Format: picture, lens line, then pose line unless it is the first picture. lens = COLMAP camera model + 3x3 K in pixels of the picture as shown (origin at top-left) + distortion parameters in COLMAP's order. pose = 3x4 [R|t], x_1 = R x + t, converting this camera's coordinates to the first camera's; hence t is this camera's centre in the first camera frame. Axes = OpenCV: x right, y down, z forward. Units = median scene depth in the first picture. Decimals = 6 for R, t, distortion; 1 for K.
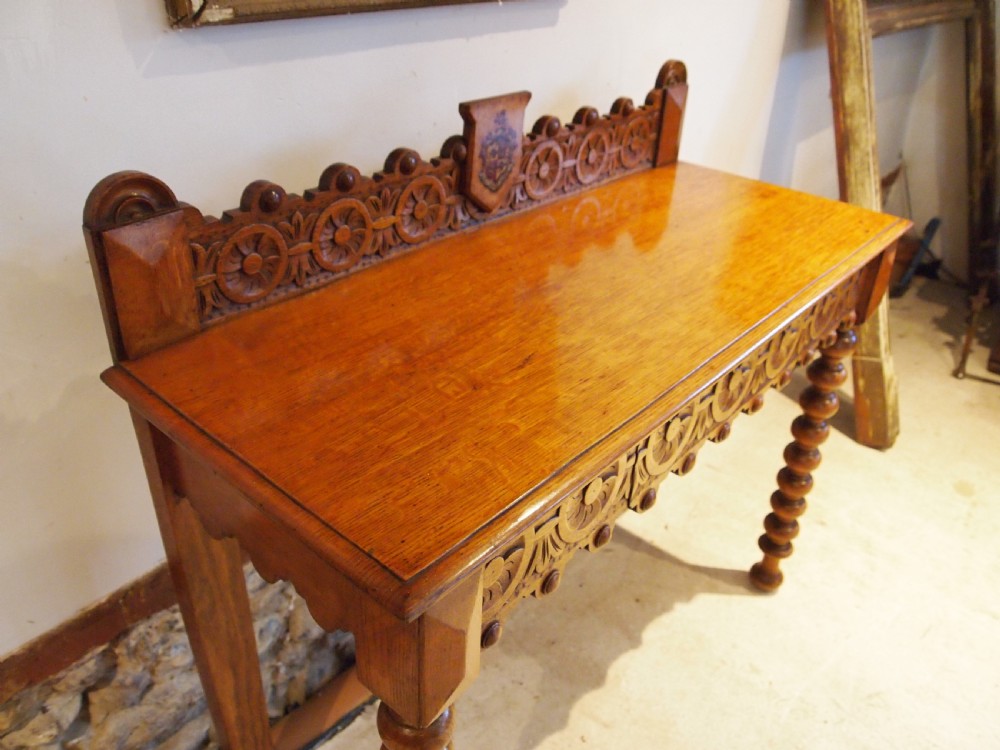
lens RADIAL K [[790.8, 0, 500.0], [0, 790.8, 375.5], [0, 0, 1]] dist [-0.048211, 0.001292]
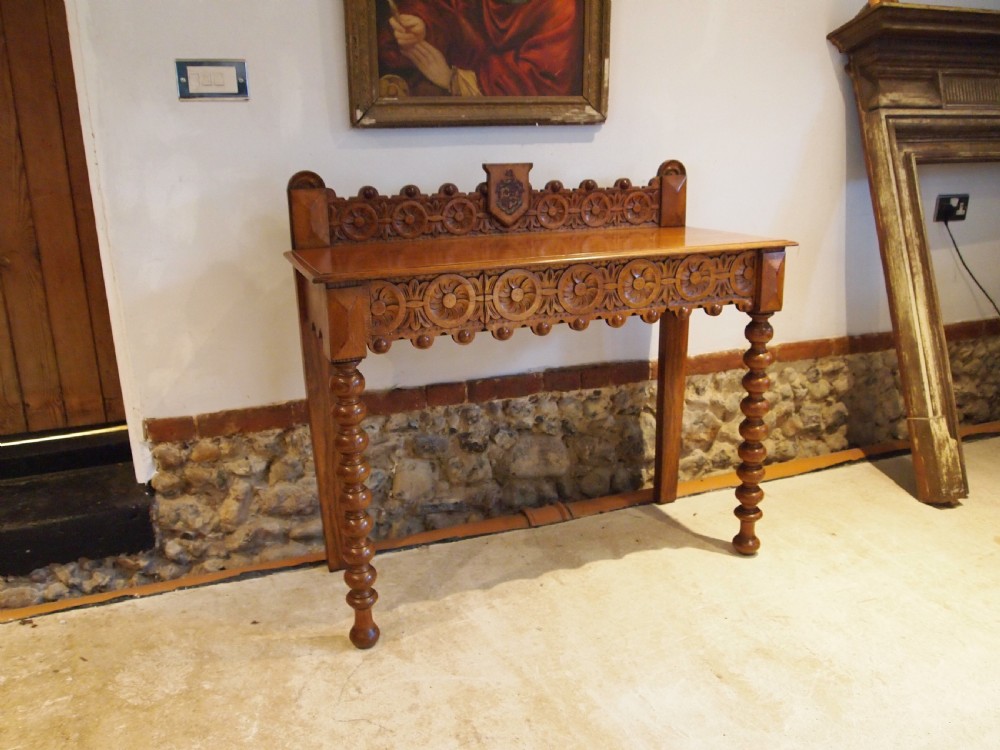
lens RADIAL K [[796.5, 0, 502.3], [0, 796.5, 377.1], [0, 0, 1]] dist [-0.047261, 0.003684]
pose [[0.887417, 0.061104, -0.456901, 0.833110], [-0.184154, 0.955639, -0.229872, 0.546728], [0.422586, 0.288133, 0.859302, -0.476172]]
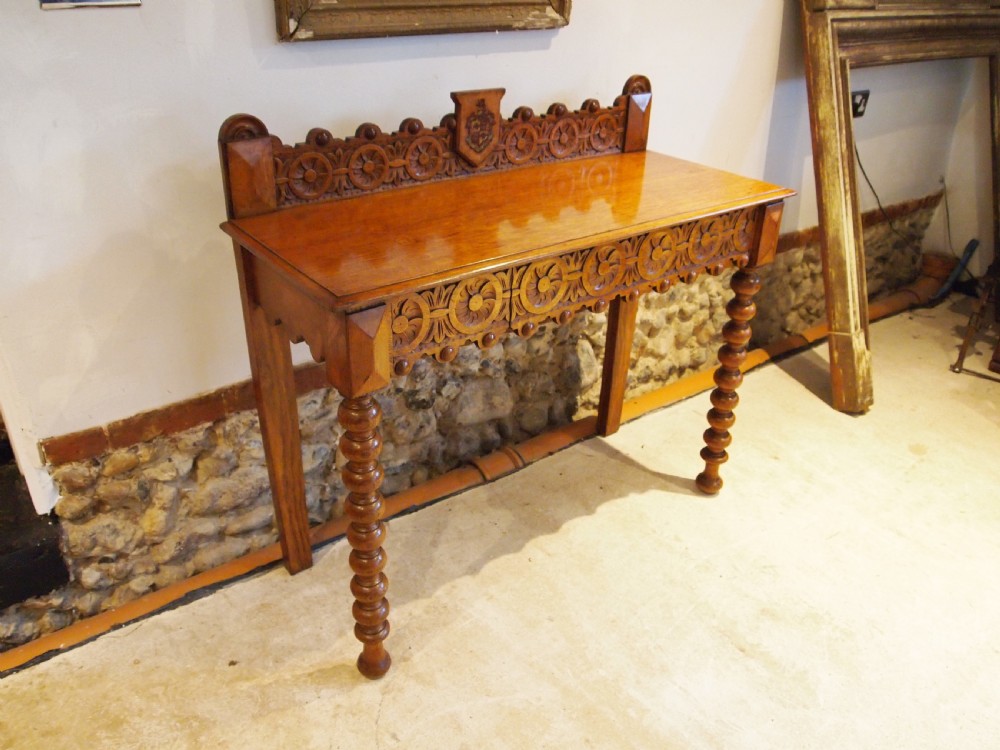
lens RADIAL K [[796.5, 0, 501.3], [0, 796.5, 376.0], [0, 0, 1]] dist [-0.047261, 0.003684]
pose [[0.981405, 0.078097, -0.175342, 0.334996], [-0.087140, 0.995203, -0.044470, 0.258688], [0.171028, 0.058922, 0.983503, -0.472429]]
